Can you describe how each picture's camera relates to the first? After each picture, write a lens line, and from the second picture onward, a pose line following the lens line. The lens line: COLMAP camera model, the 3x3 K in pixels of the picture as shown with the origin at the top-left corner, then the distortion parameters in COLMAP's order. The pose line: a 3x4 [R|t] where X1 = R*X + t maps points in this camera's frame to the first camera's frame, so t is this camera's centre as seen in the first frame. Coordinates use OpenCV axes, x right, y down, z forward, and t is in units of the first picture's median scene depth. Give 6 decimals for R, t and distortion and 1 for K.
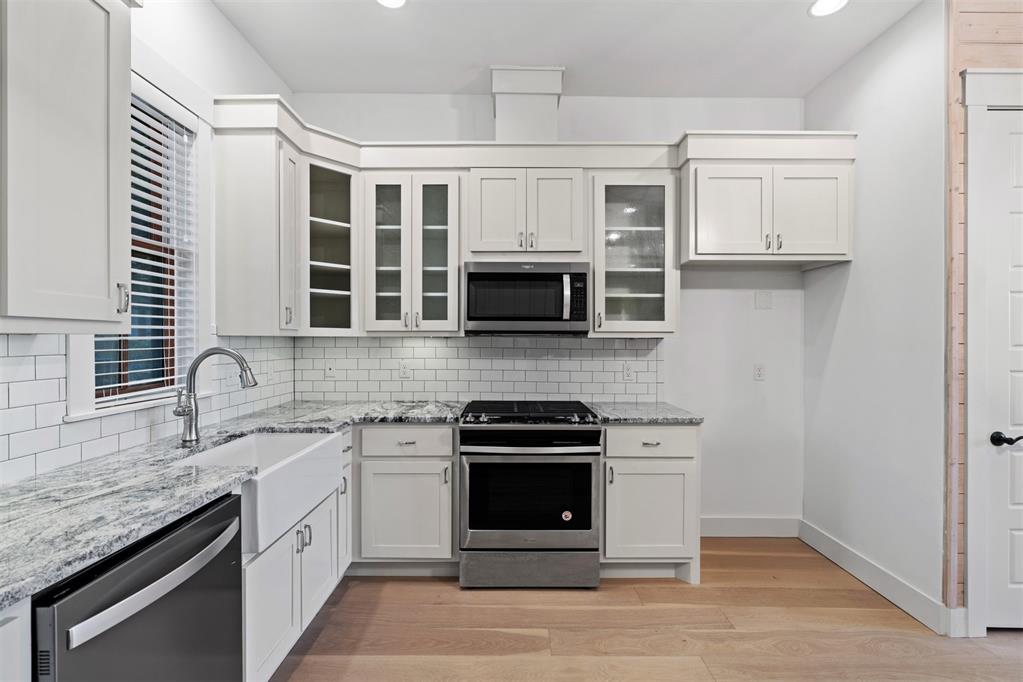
lens RADIAL K [[468.8, 0, 512.1], [0, 468.8, 343.2], [0, 0, 1]] dist [0.002137, -0.000036]
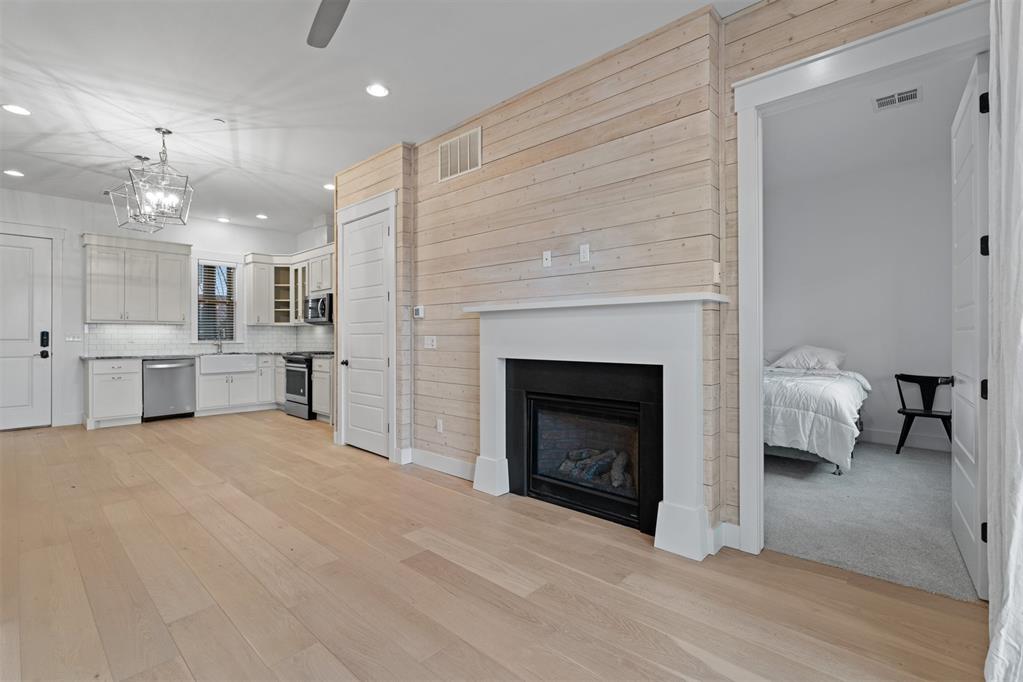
lens RADIAL K [[468.8, 0, 512.4], [0, 468.8, 334.6], [0, 0, 1]] dist [0.002137, -0.000036]
pose [[0.732603, 0.000411, -0.680656, 2.597002], [-0.010035, 0.999898, -0.010196, 0.056520], [0.680583, 0.014300, 0.732532, -0.121347]]
